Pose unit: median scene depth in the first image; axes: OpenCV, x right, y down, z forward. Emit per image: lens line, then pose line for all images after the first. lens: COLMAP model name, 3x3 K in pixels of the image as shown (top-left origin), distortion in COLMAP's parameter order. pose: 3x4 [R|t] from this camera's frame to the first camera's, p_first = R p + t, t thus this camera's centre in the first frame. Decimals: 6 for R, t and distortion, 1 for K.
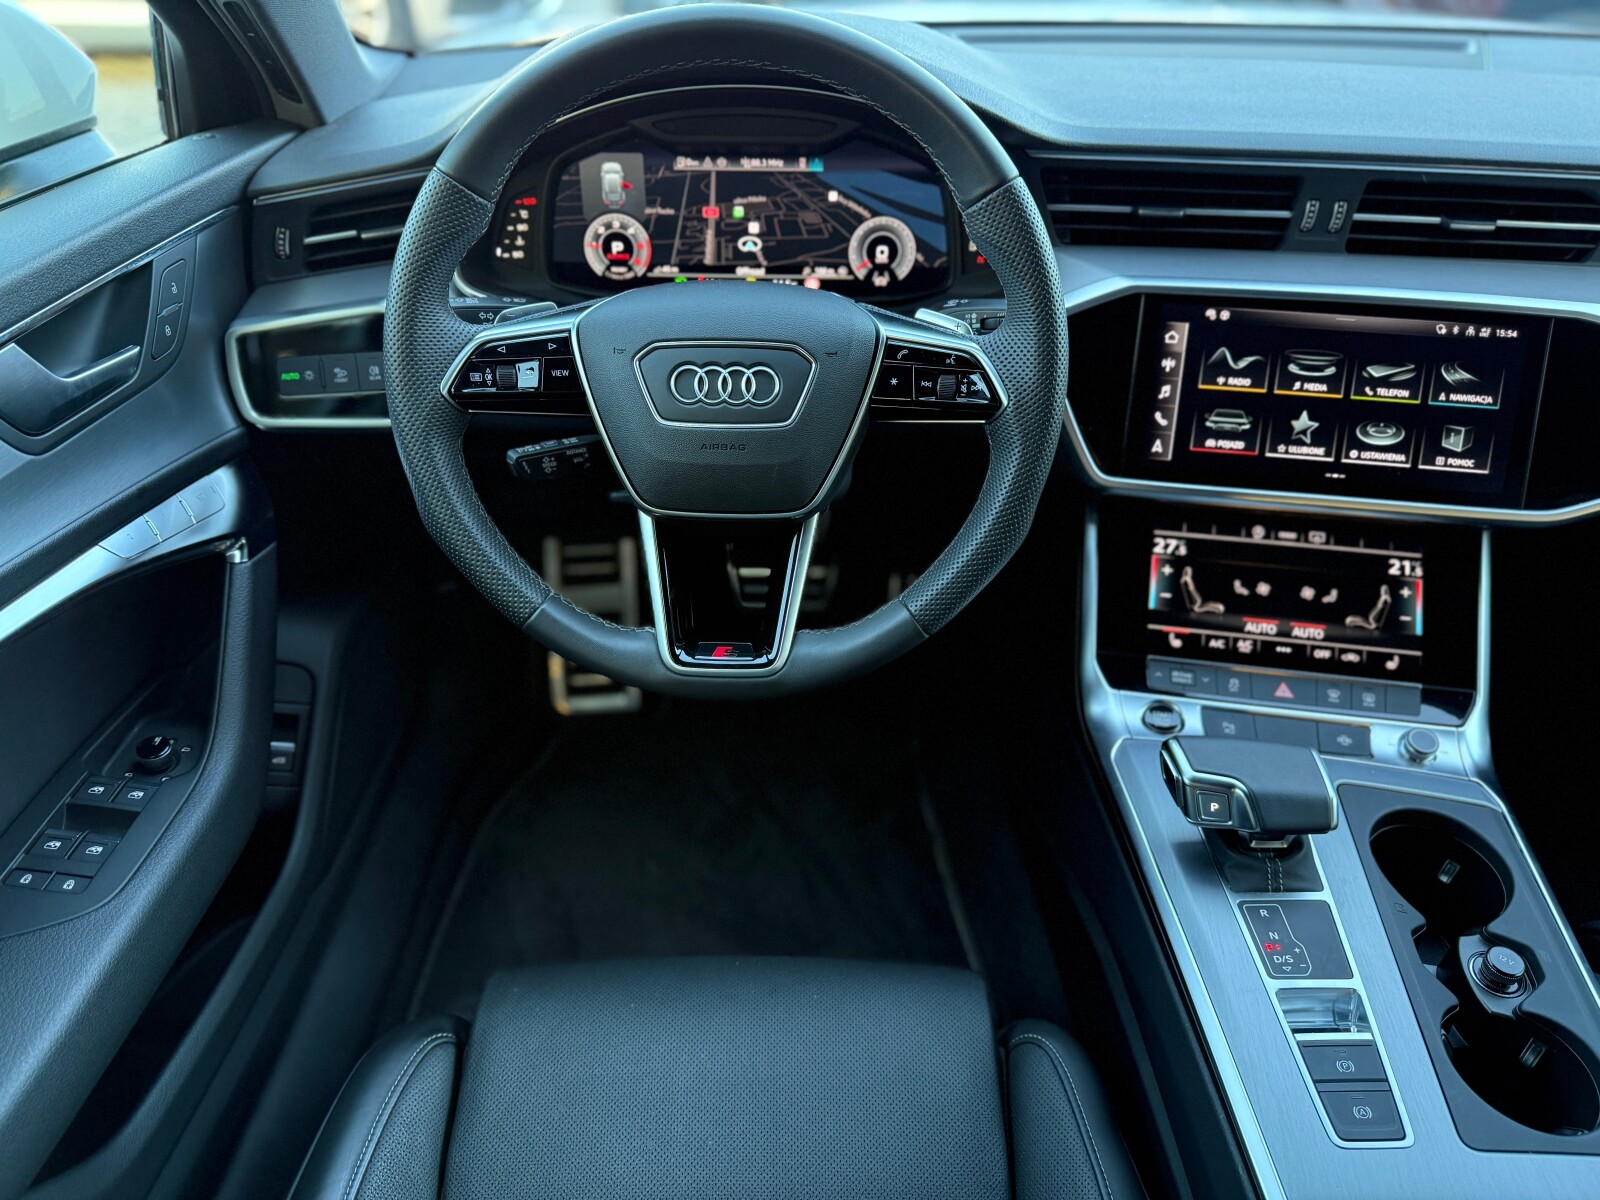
lens RADIAL K [[1125.0, 0, 798.0], [0, 1125.0, 612.6], [0, 0, 1]] dist [0.050624, -0.115183]
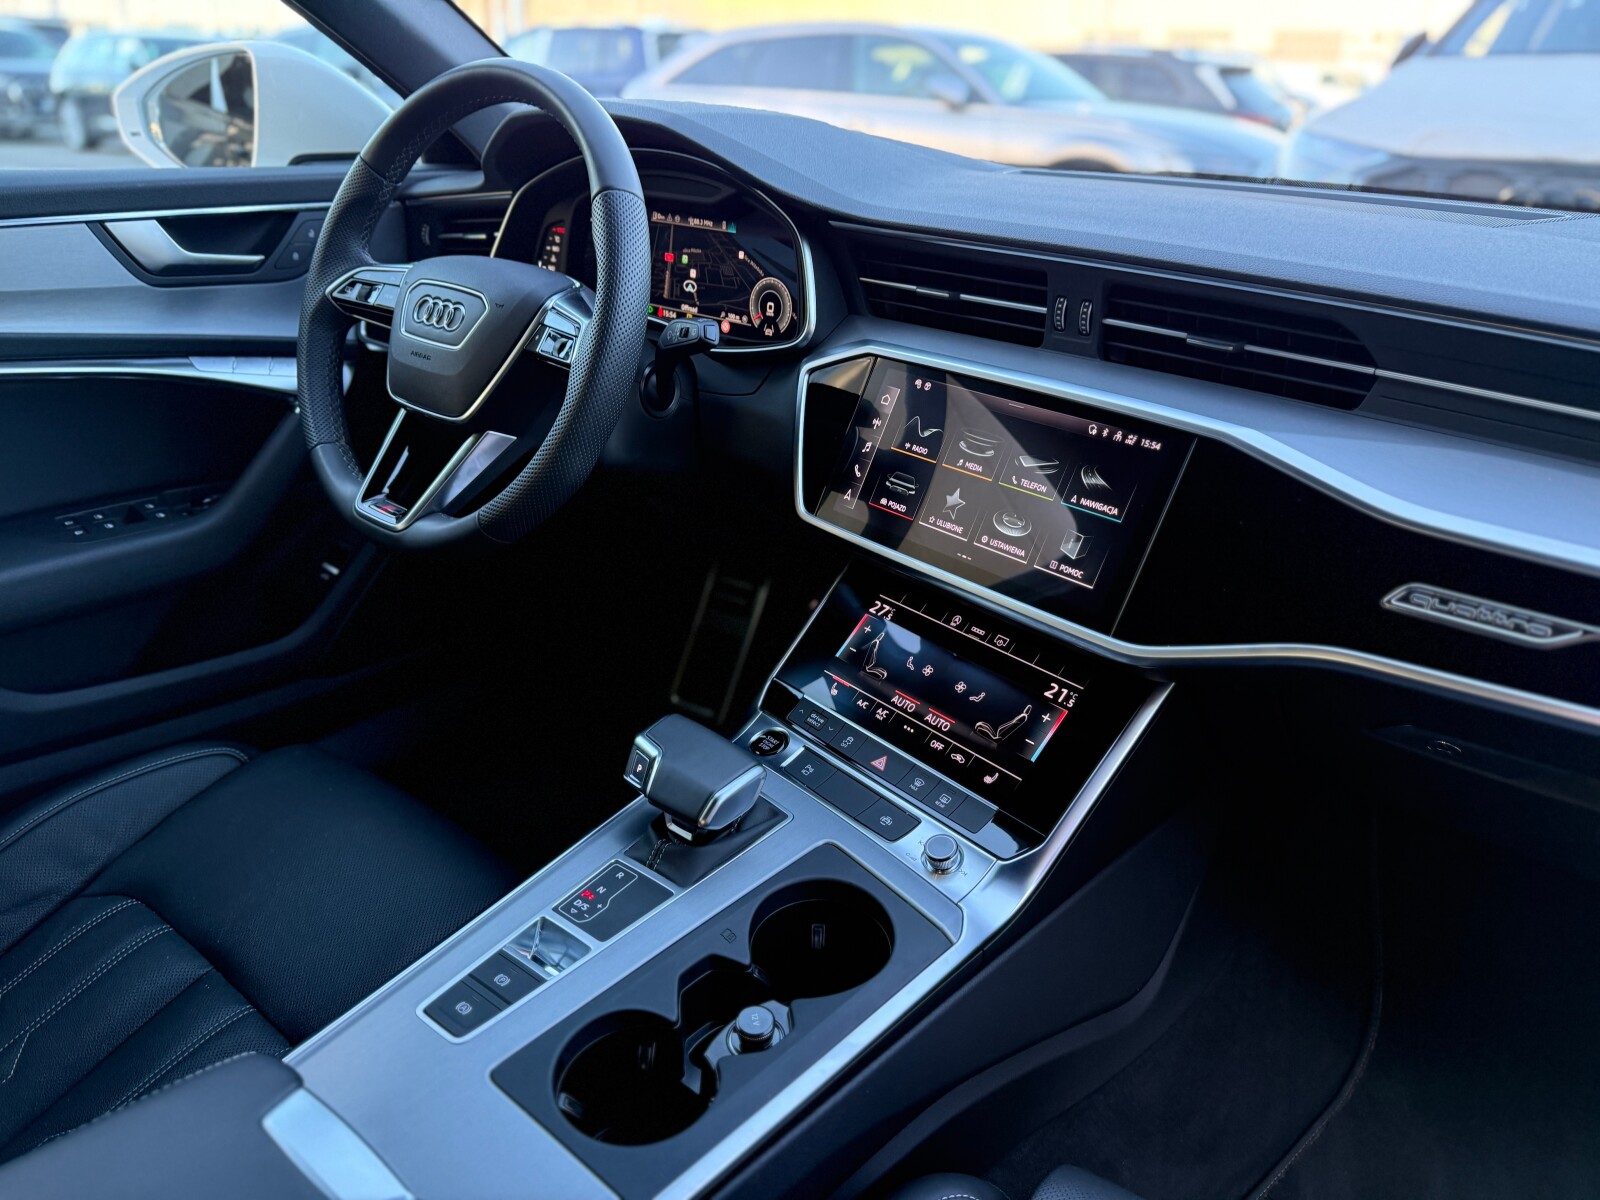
lens RADIAL K [[1117.0, 0, 799.5], [0, 1117.0, 608.2], [0, 0, 1]] dist [0.163349, -0.359071]
pose [[0.780008, 0.283369, -0.557933, 0.899019], [-0.383179, 0.921179, -0.067839, 0.039898], [0.494733, 0.266703, 0.827108, 0.135381]]
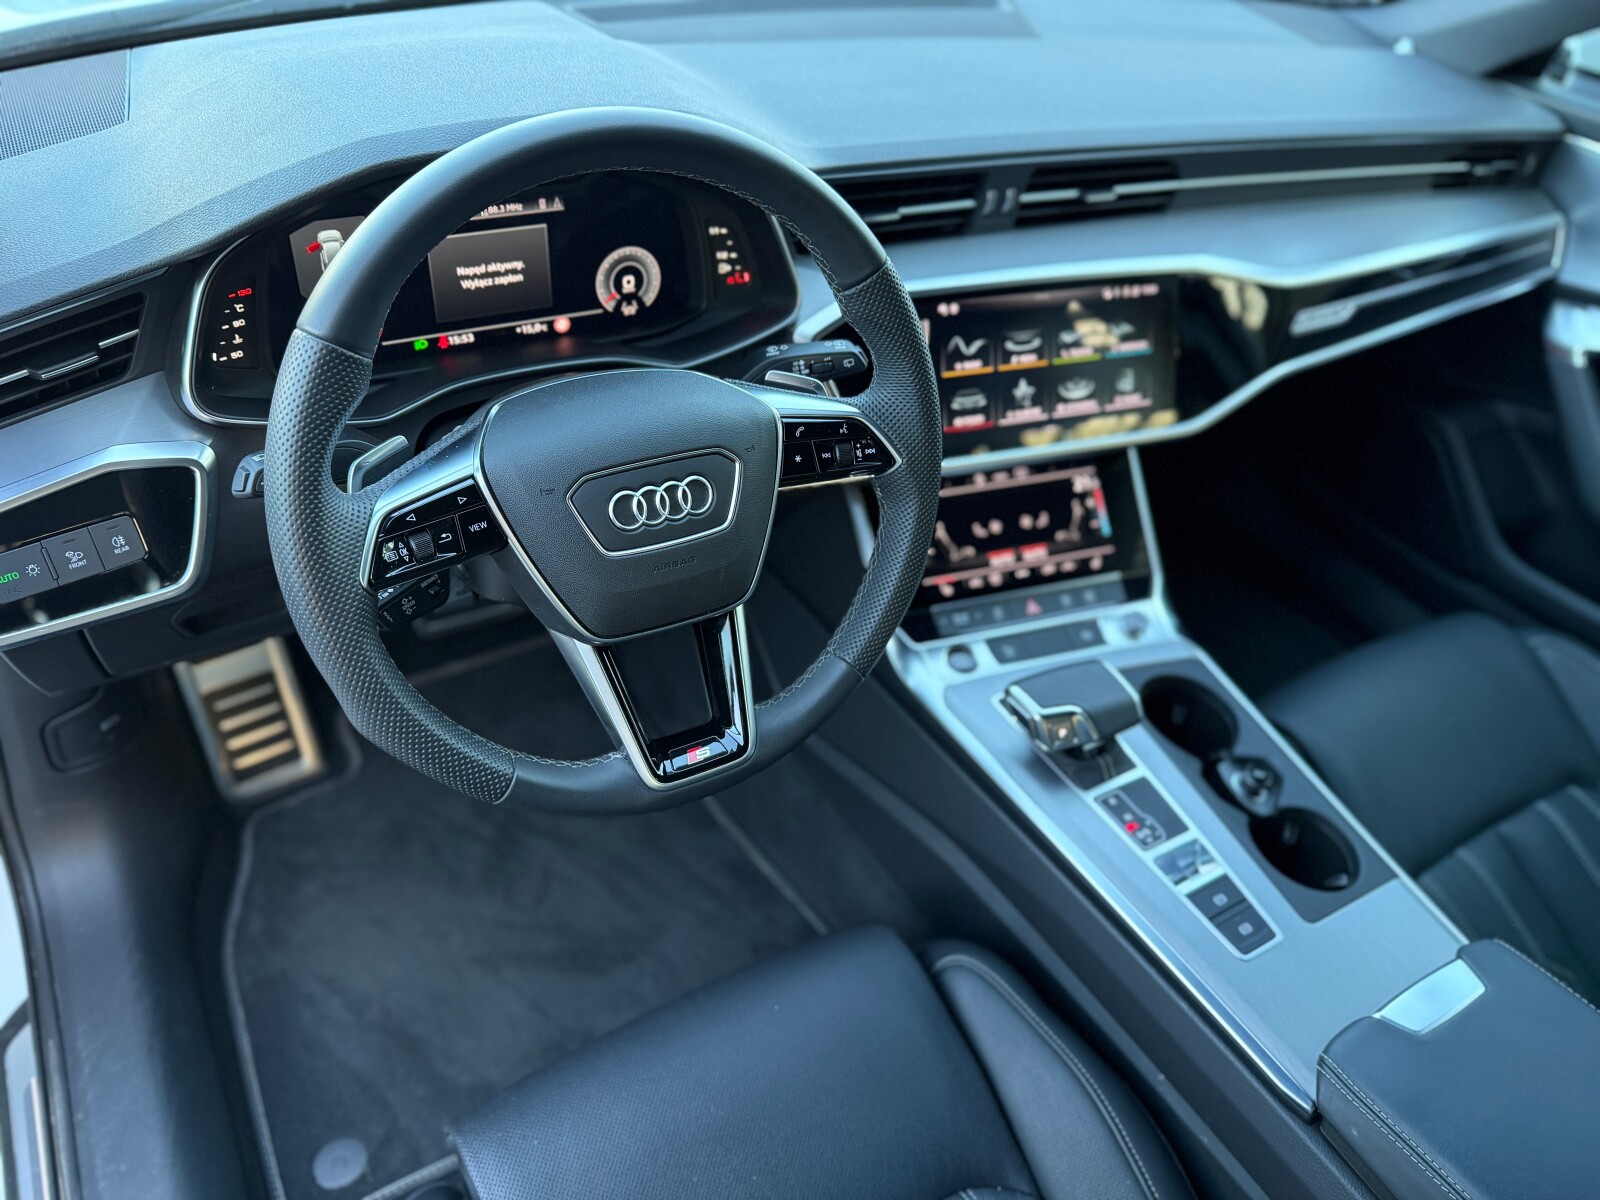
lens RADIAL K [[1146.0, 0, 790.5], [0, 1146.0, 607.3], [0, 0, 1]] dist [0.067946, -0.125387]
pose [[0.847671, -0.275496, 0.453383, -0.354671], [0.213109, 0.959439, 0.184558, -0.218314], [-0.485838, -0.059824, 0.871999, 0.059361]]
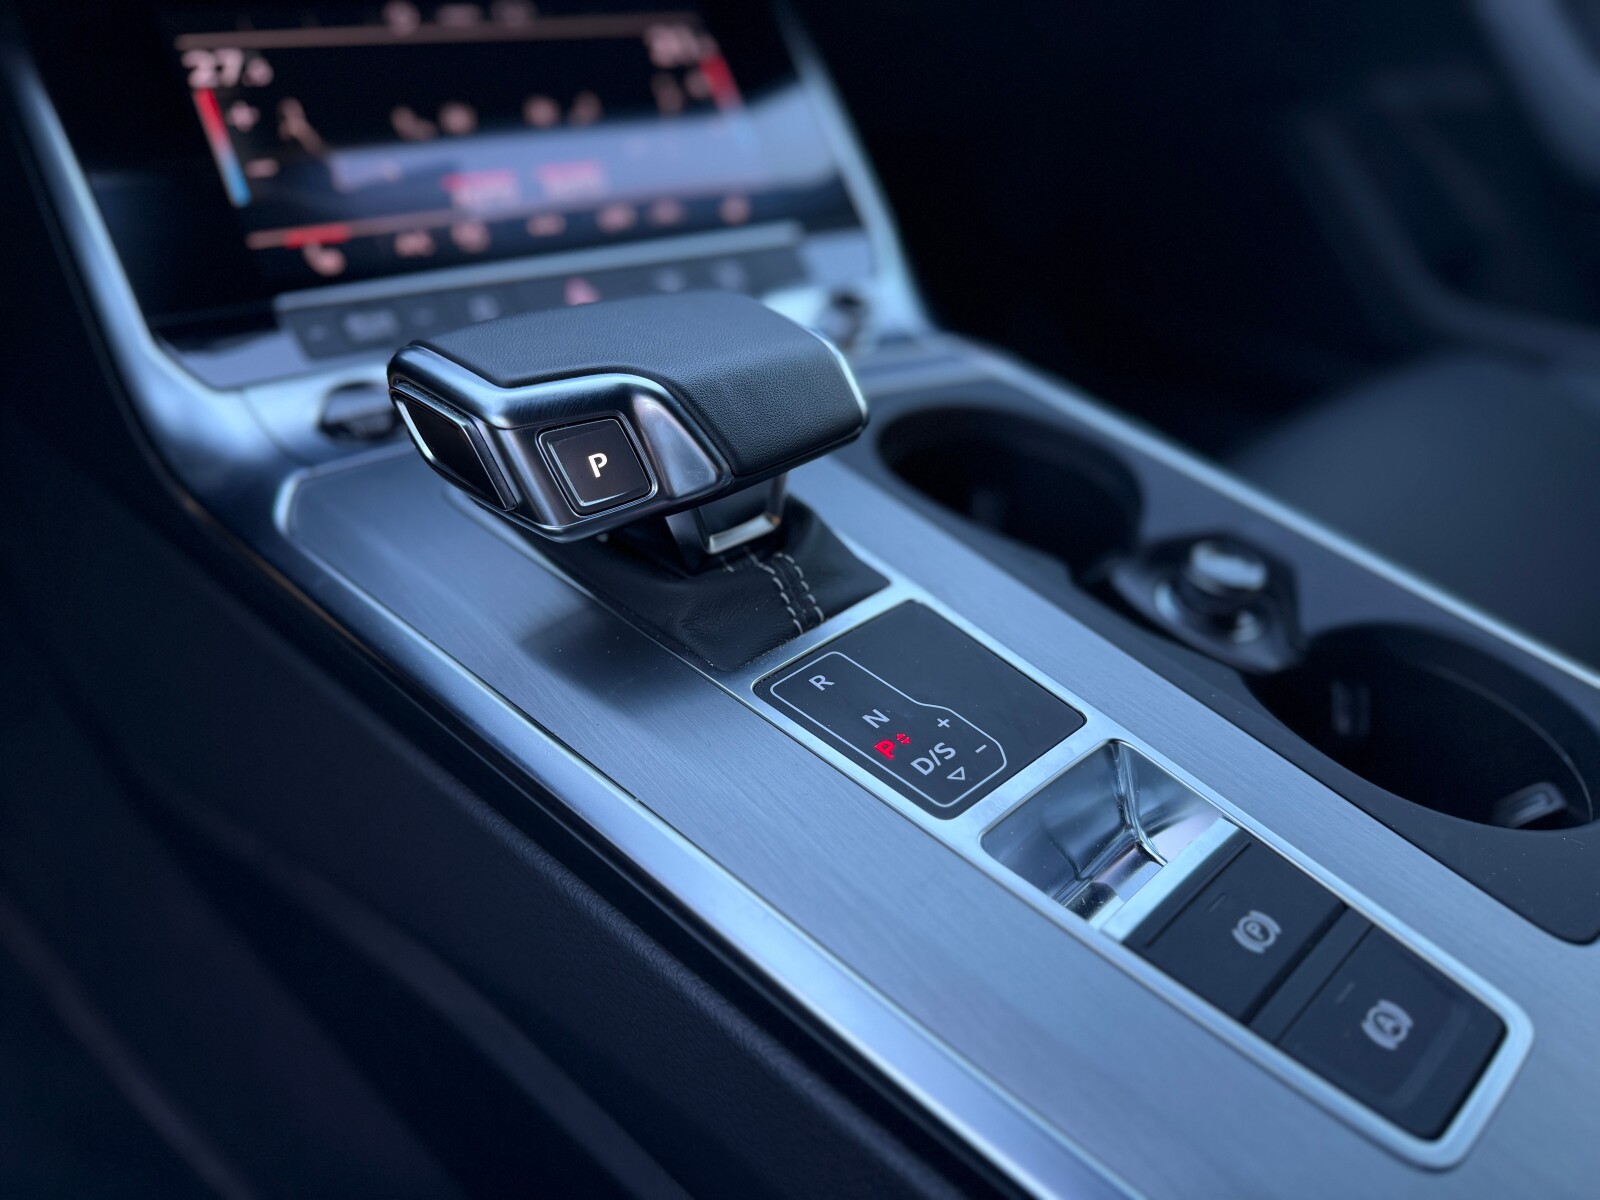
lens RADIAL K [[1146.0, 0, 790.5], [0, 1146.0, 607.3], [0, 0, 1]] dist [0.067946, -0.125387]
pose [[0.711207, -0.350682, 0.609267, 0.156285], [0.358509, 0.926447, 0.114752, 0.167322], [-0.604695, 0.136815, 0.784618, 0.604287]]
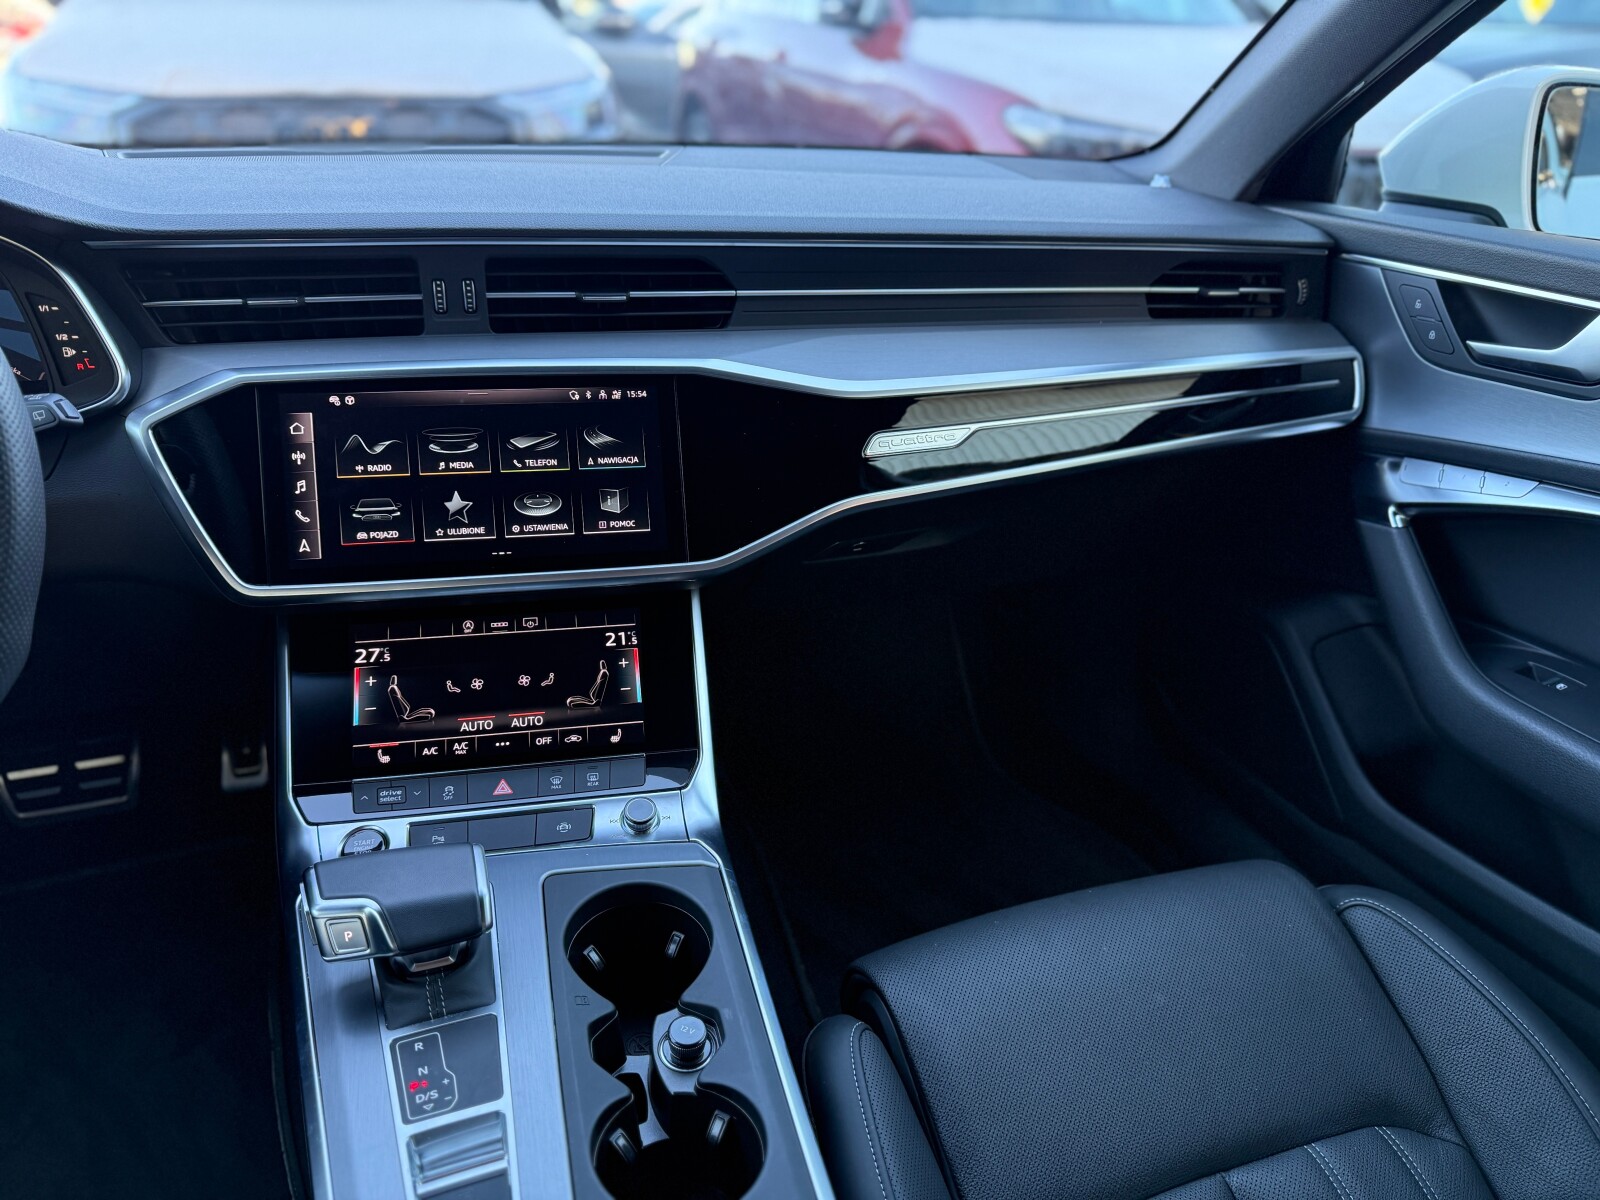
lens RADIAL K [[1117.0, 0, 799.5], [0, 1117.0, 608.2], [0, 0, 1]] dist [0.163349, -0.359071]
pose [[0.931585, -0.138638, 0.336048, 0.374601], [0.188257, 0.974795, -0.119726, 0.084366], [-0.310979, 0.174799, 0.934204, 0.037027]]
